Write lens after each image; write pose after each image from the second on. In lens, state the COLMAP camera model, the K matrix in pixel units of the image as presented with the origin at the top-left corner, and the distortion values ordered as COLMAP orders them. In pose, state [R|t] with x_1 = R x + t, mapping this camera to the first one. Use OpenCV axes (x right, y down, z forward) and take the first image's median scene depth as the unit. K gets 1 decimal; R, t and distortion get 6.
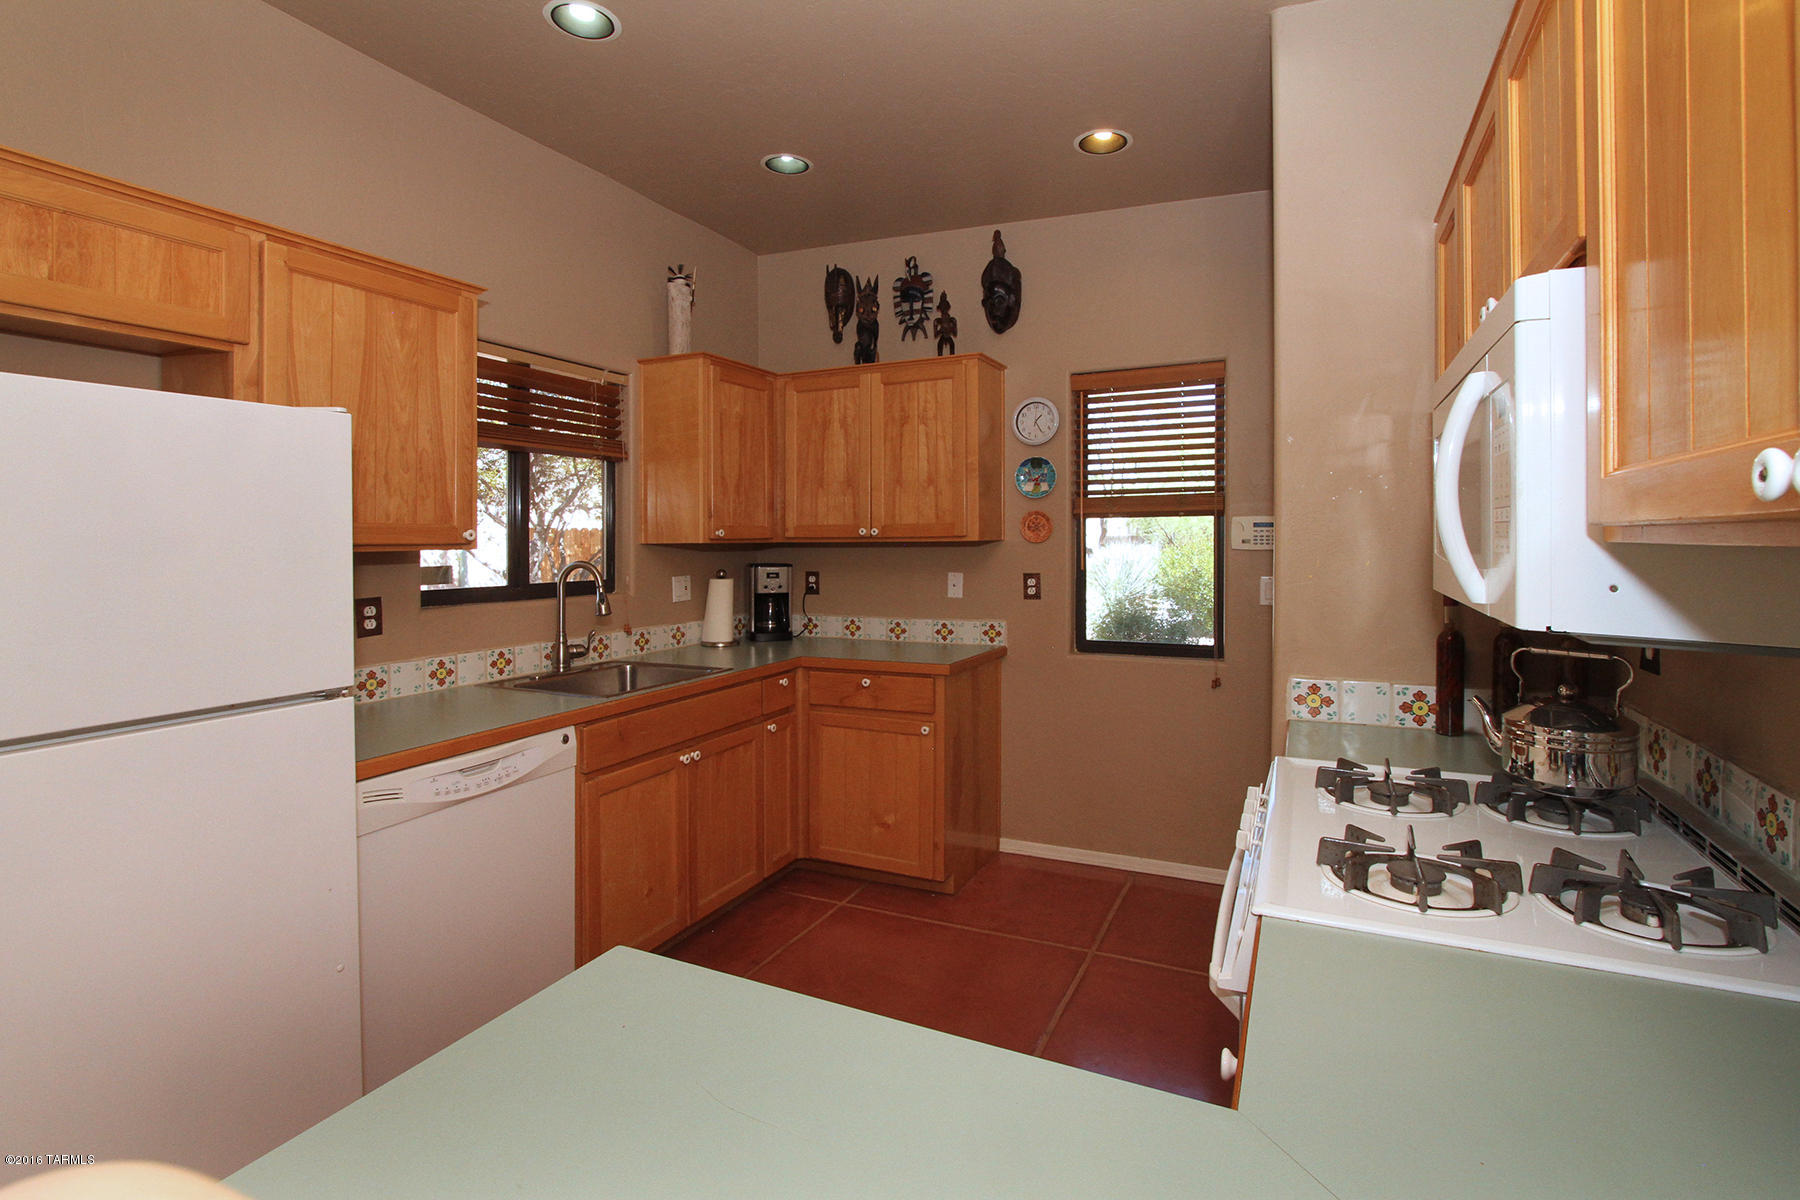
lens RADIAL K [[872.1, 0, 900.0], [0, 872.1, 600.0], [0, 0, 1]] dist [-0.001569, 0.000141]
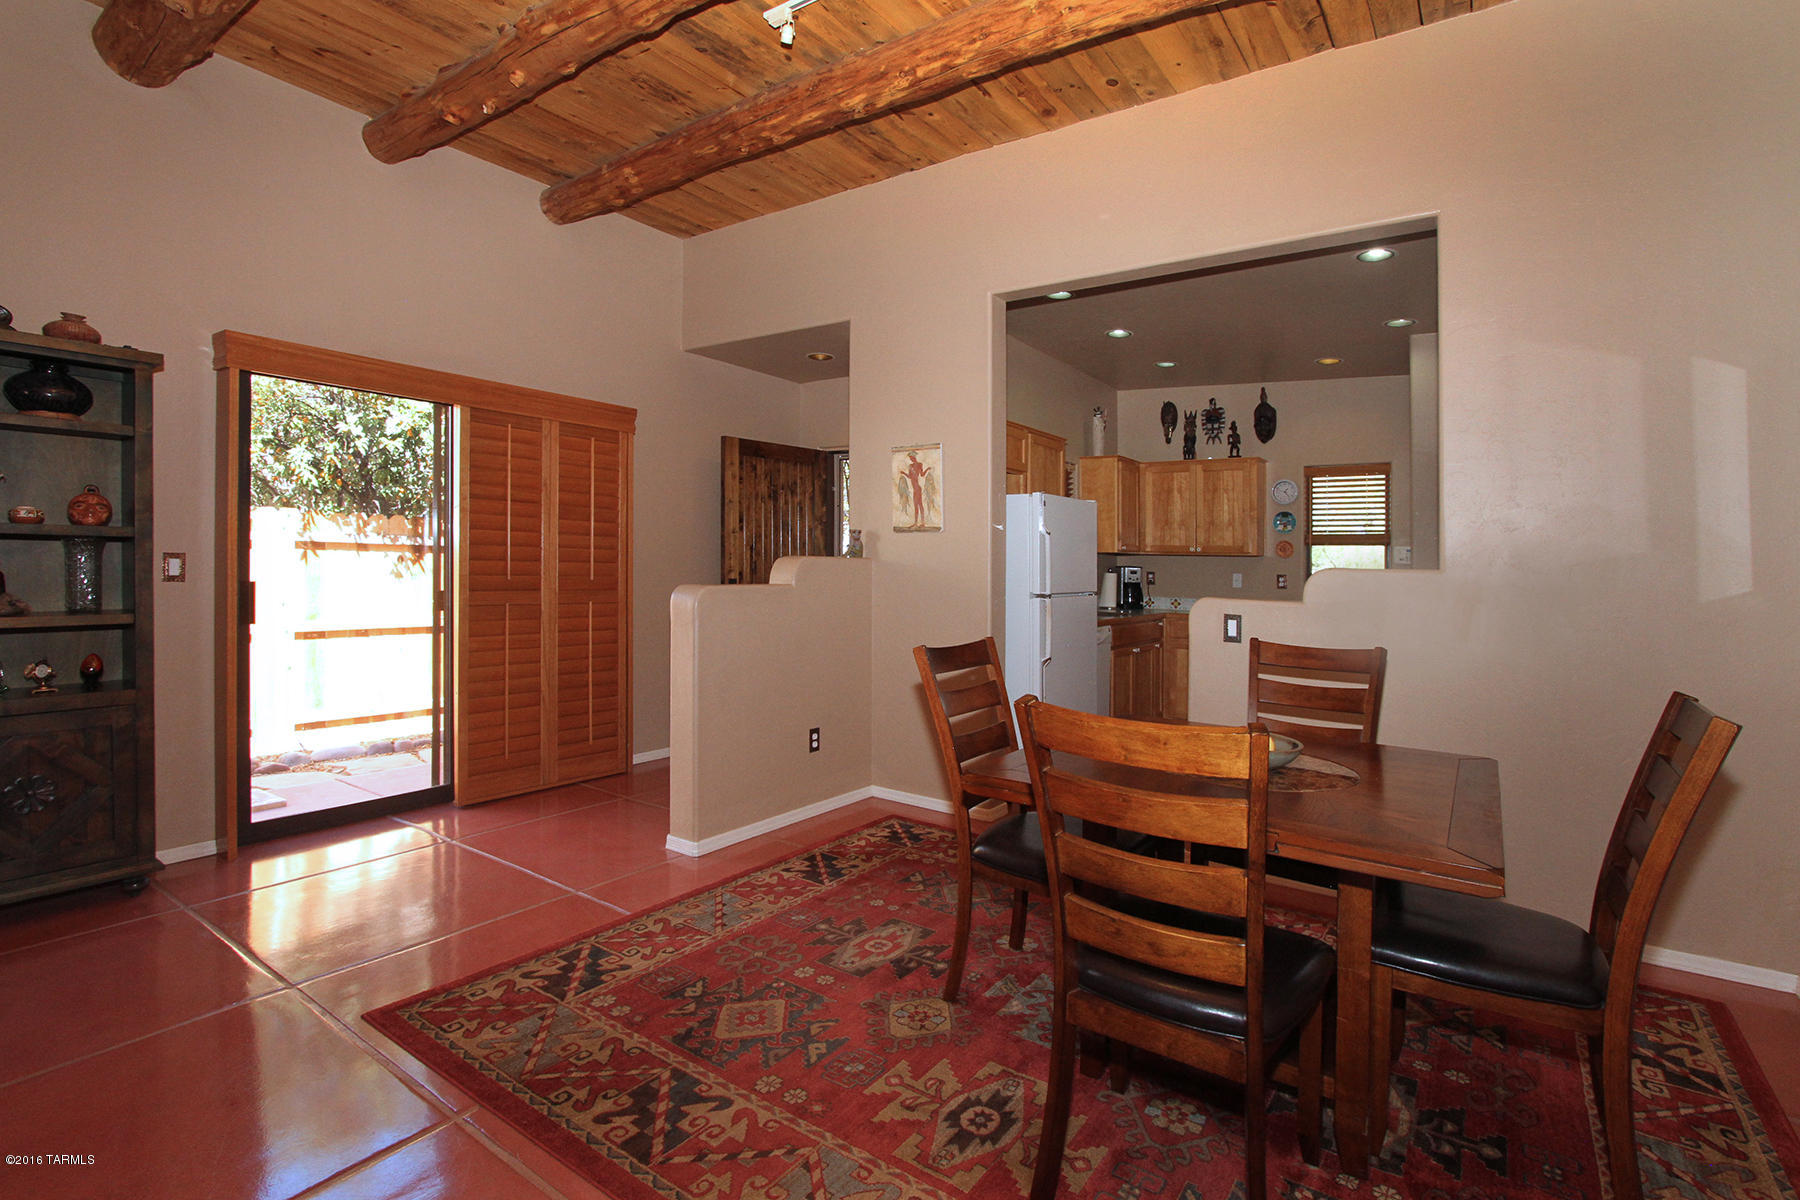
lens RADIAL K [[891.9, 0, 996.0], [0, 891.9, 568.8], [0, 0, 1]] dist [-0.009862, 0.000645]
pose [[0.997546, 0.028148, -0.064108, -0.320337], [-0.032549, 0.997109, -0.068663, 0.102203], [0.061990, 0.070581, 0.995578, -0.874401]]
